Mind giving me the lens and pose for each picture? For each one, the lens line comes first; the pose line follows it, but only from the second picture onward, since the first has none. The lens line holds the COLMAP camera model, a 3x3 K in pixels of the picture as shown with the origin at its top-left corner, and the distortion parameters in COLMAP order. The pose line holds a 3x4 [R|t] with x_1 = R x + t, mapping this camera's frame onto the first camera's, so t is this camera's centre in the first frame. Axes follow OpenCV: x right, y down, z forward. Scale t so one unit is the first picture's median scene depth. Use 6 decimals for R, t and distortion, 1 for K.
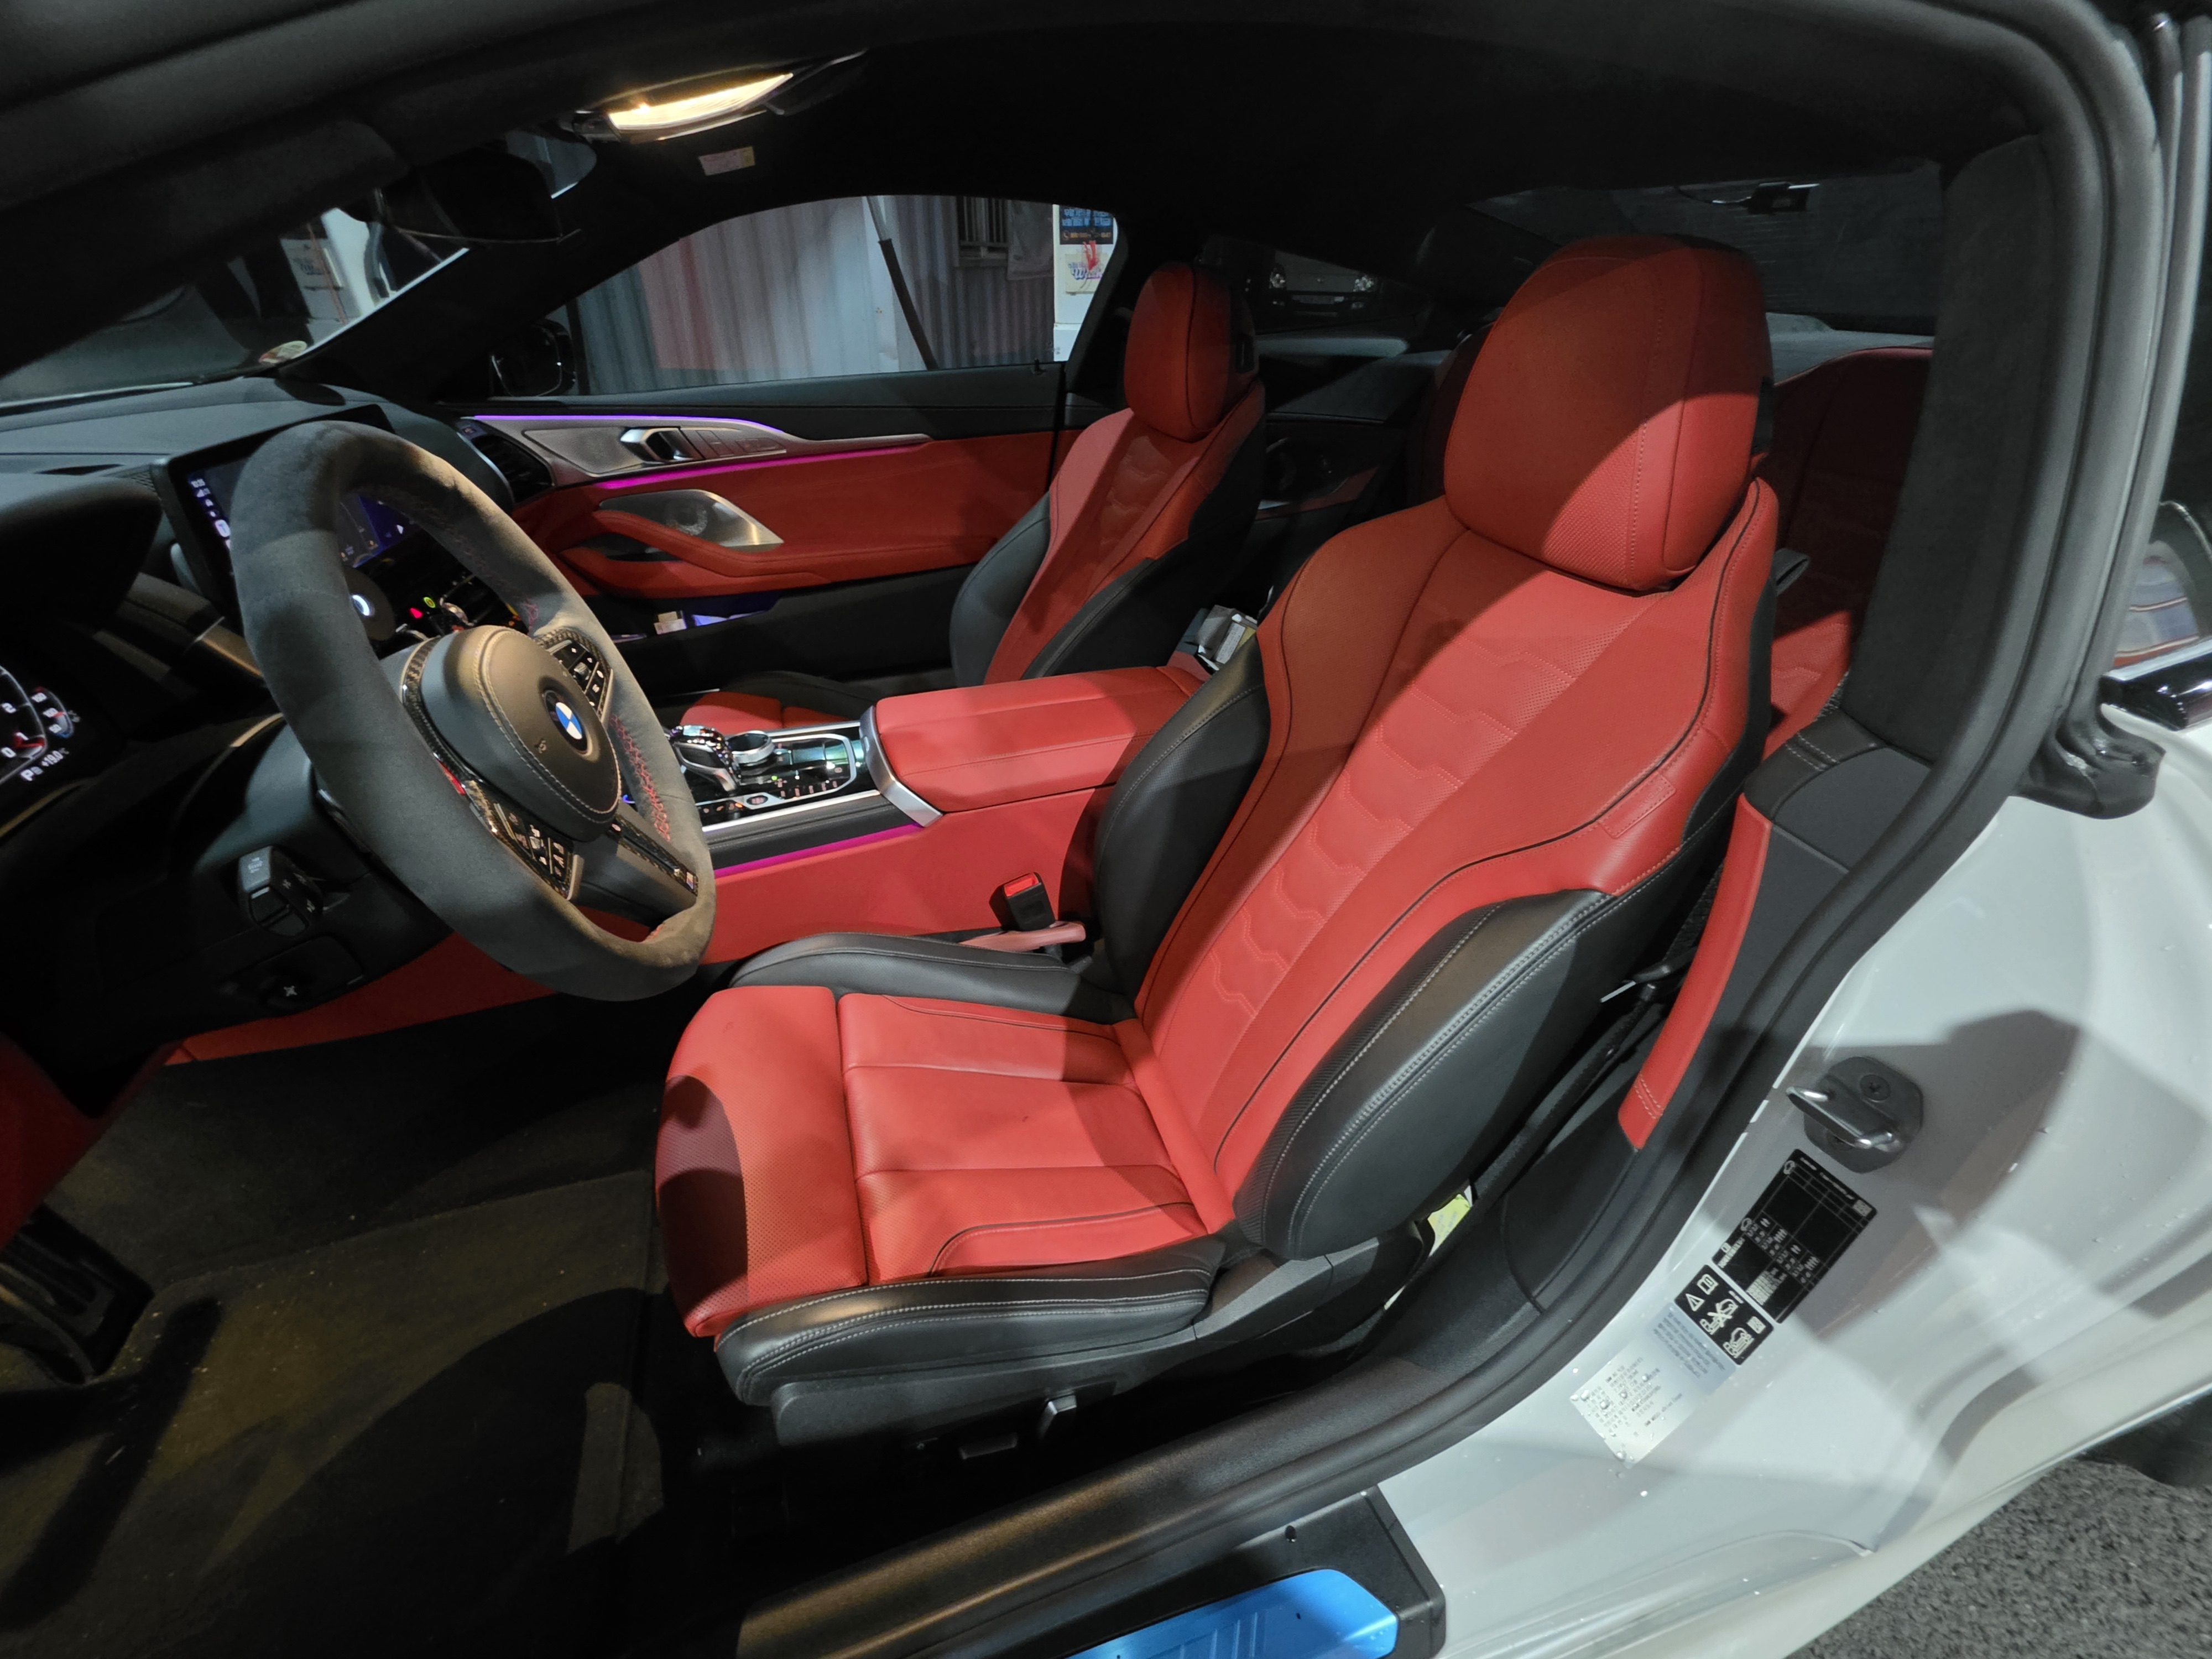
lens RADIAL K [[897.1, 0, 1105.6], [0, 897.1, 828.0], [0, 0, 1]] dist [-0.007869, 0.000531]
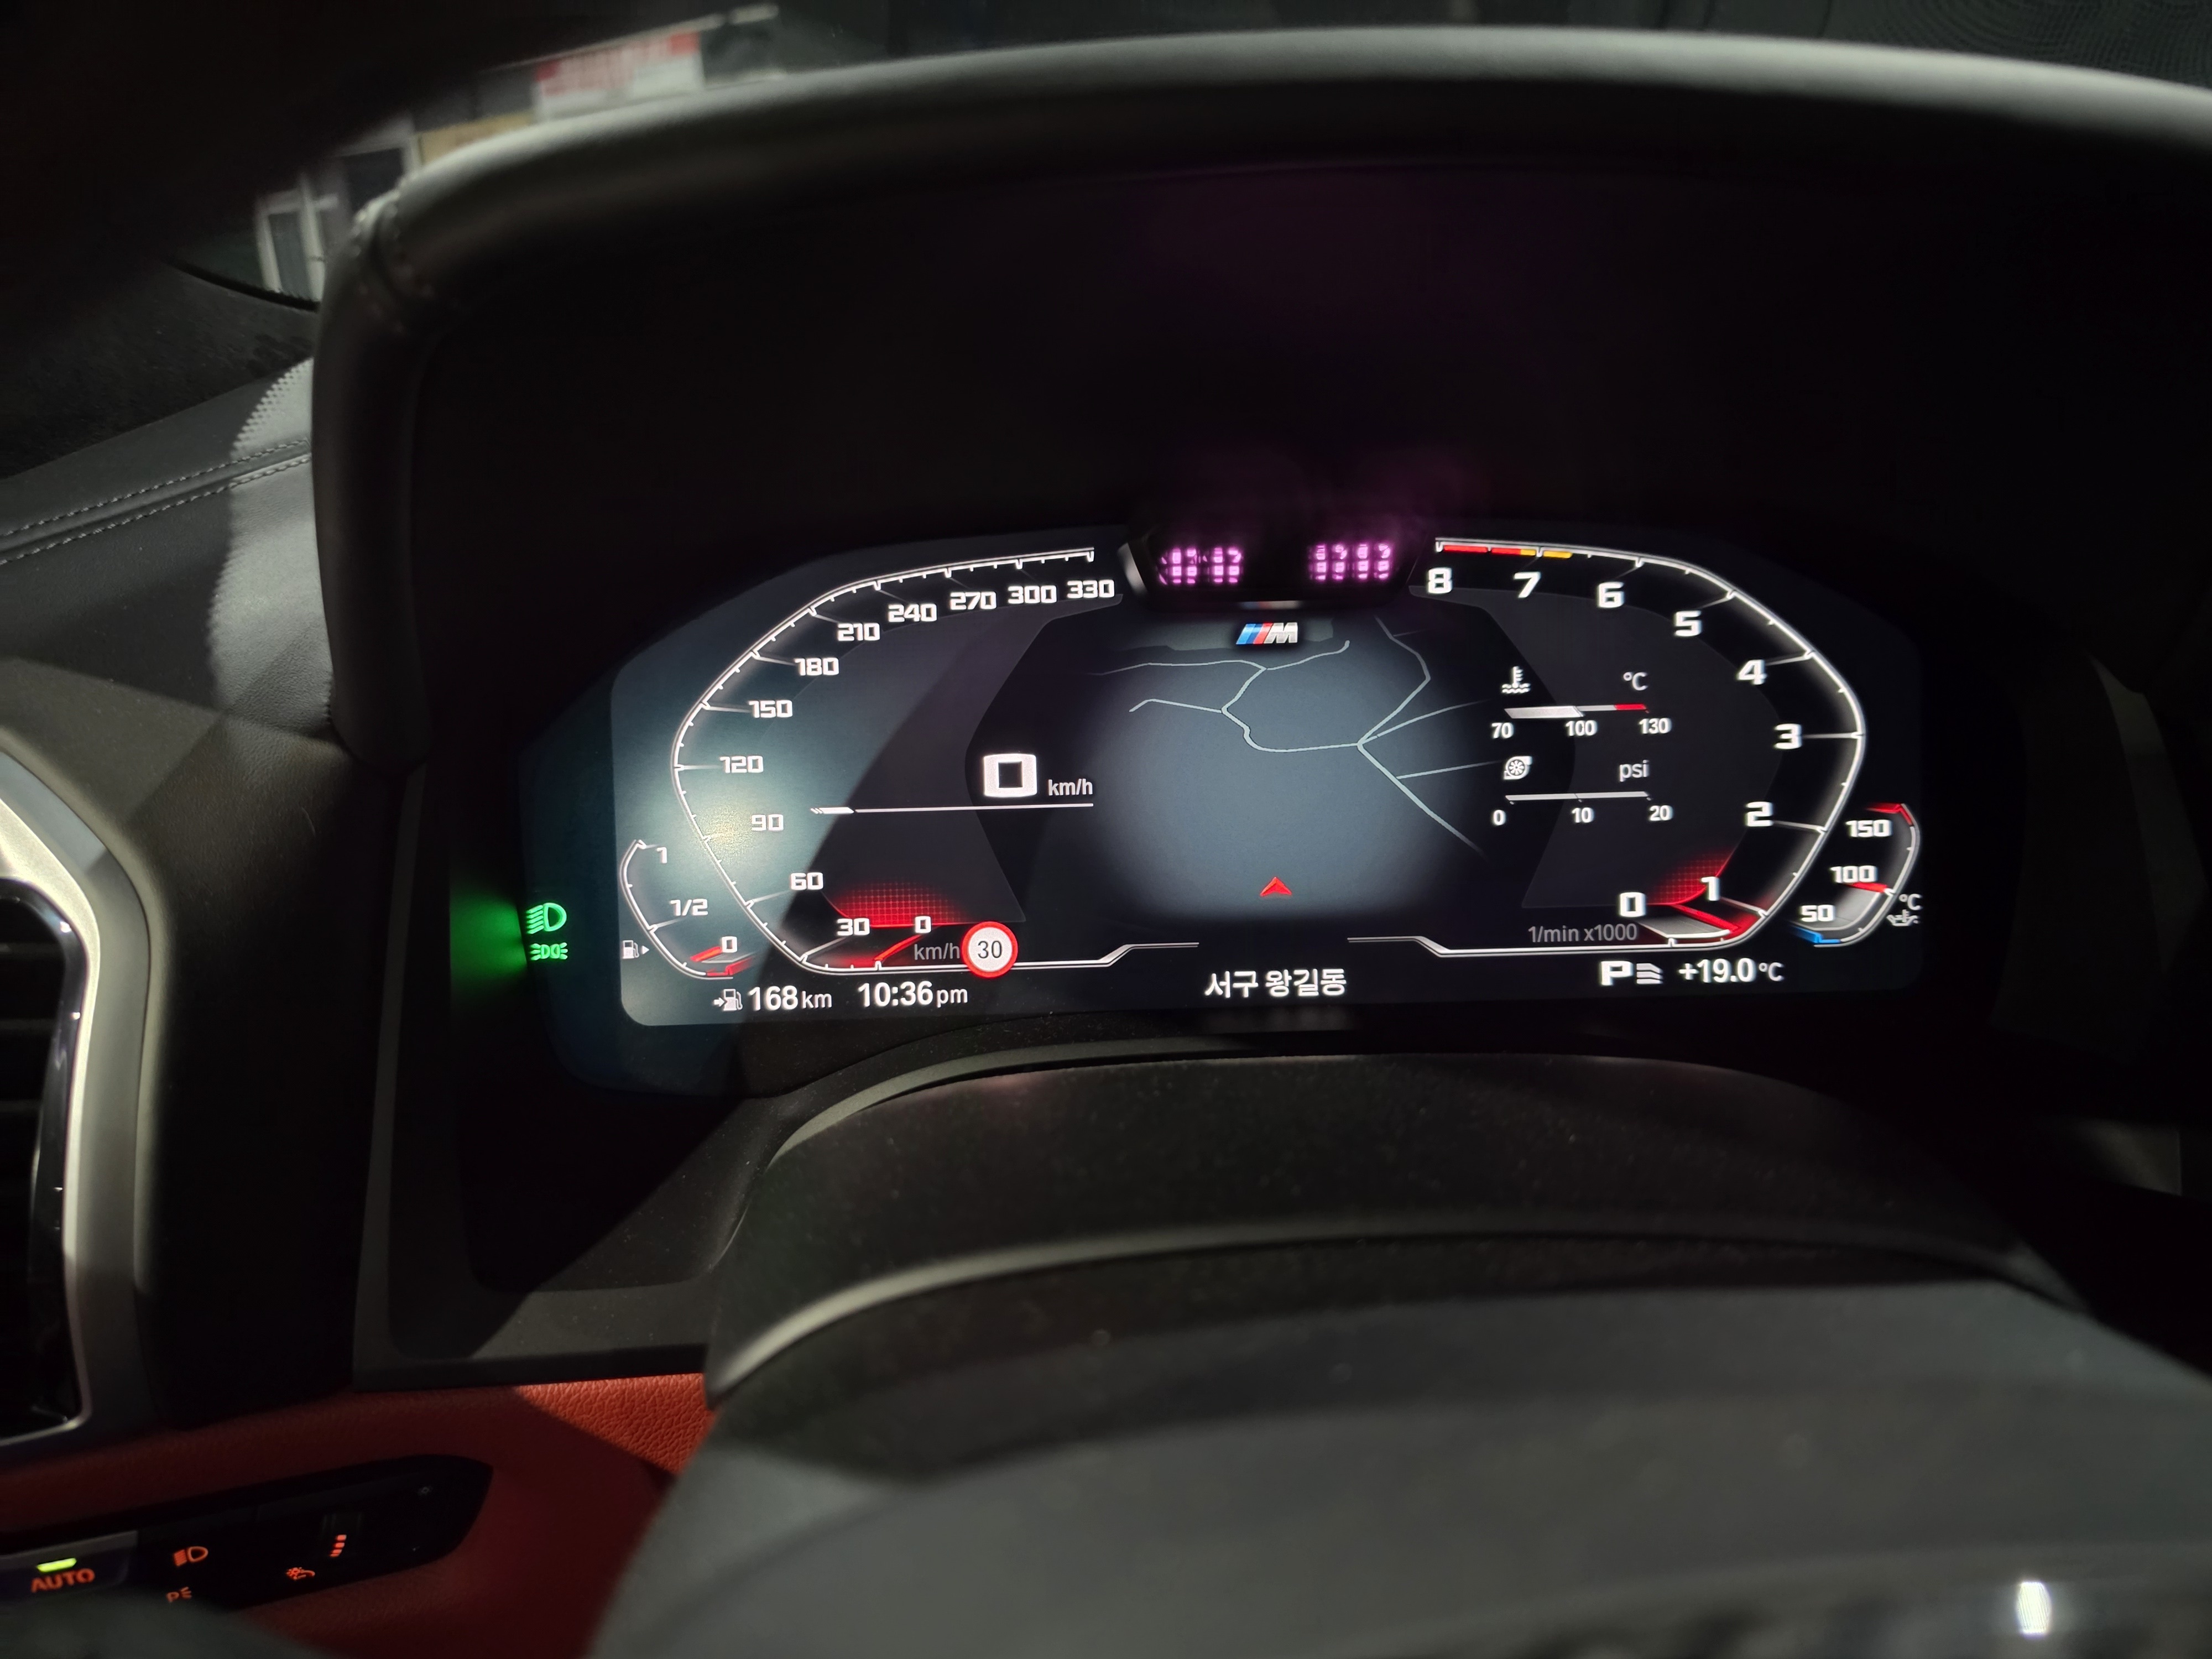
lens RADIAL K [[1526.9, 0, 1108.1], [0, 1526.9, 914.7], [0, 0, 1]] dist [0.046702, -0.061586]
pose [[-0.292614, 0.295534, -0.909416, -0.333293], [-0.496670, 0.765720, 0.408645, -0.125864], [0.817127, 0.571255, -0.077277, 0.479896]]
